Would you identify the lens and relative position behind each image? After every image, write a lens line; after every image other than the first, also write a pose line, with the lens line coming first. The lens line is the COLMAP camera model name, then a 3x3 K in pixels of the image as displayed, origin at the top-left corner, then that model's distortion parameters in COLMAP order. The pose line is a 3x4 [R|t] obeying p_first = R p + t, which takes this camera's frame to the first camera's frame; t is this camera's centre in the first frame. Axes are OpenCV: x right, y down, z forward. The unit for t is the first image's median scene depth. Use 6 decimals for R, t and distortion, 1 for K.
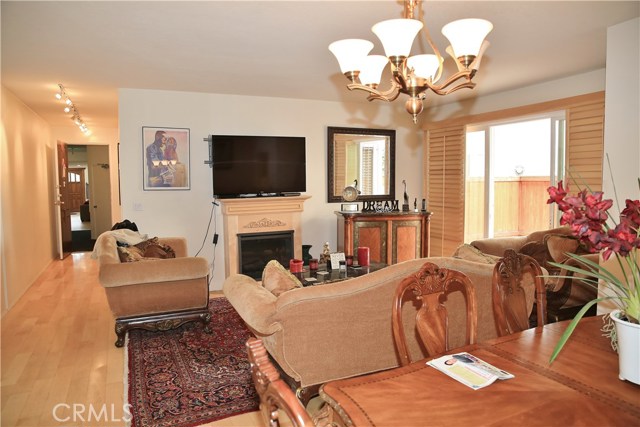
lens RADIAL K [[439.3, 0, 332.5], [0, 439.3, 208.4], [0, 0, 1]] dist [-0.094975, 0.068873]
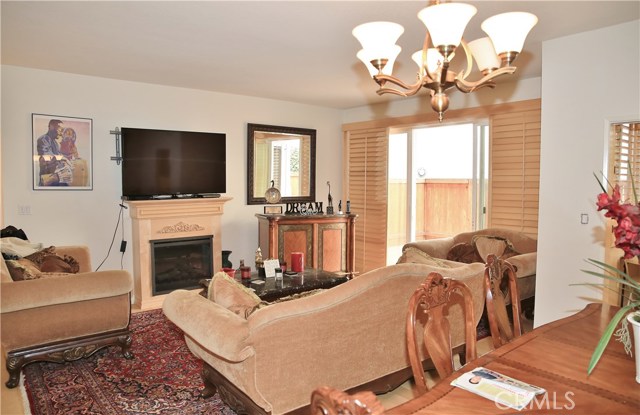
lens RADIAL K [[444.7, 0, 330.9], [0, 444.7, 202.5], [0, 0, 1]] dist [-0.092048, 0.065292]
pose [[0.969587, 0.000592, 0.244746, -0.079325], [0.002957, 0.999896, -0.014133, -0.004266], [-0.244728, 0.014427, 0.969484, 0.050490]]
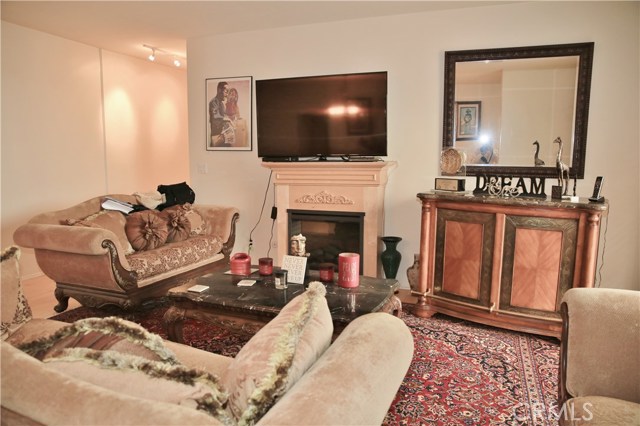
lens RADIAL K [[439.3, 0, 321.8], [0, 439.3, 214.6], [0, 0, 1]] dist [-0.094975, 0.068873]
pose [[0.690719, 0.107900, -0.715028, 0.372202], [-0.055284, 0.993790, 0.096562, -0.009606], [0.721007, -0.027167, 0.692395, 0.510767]]
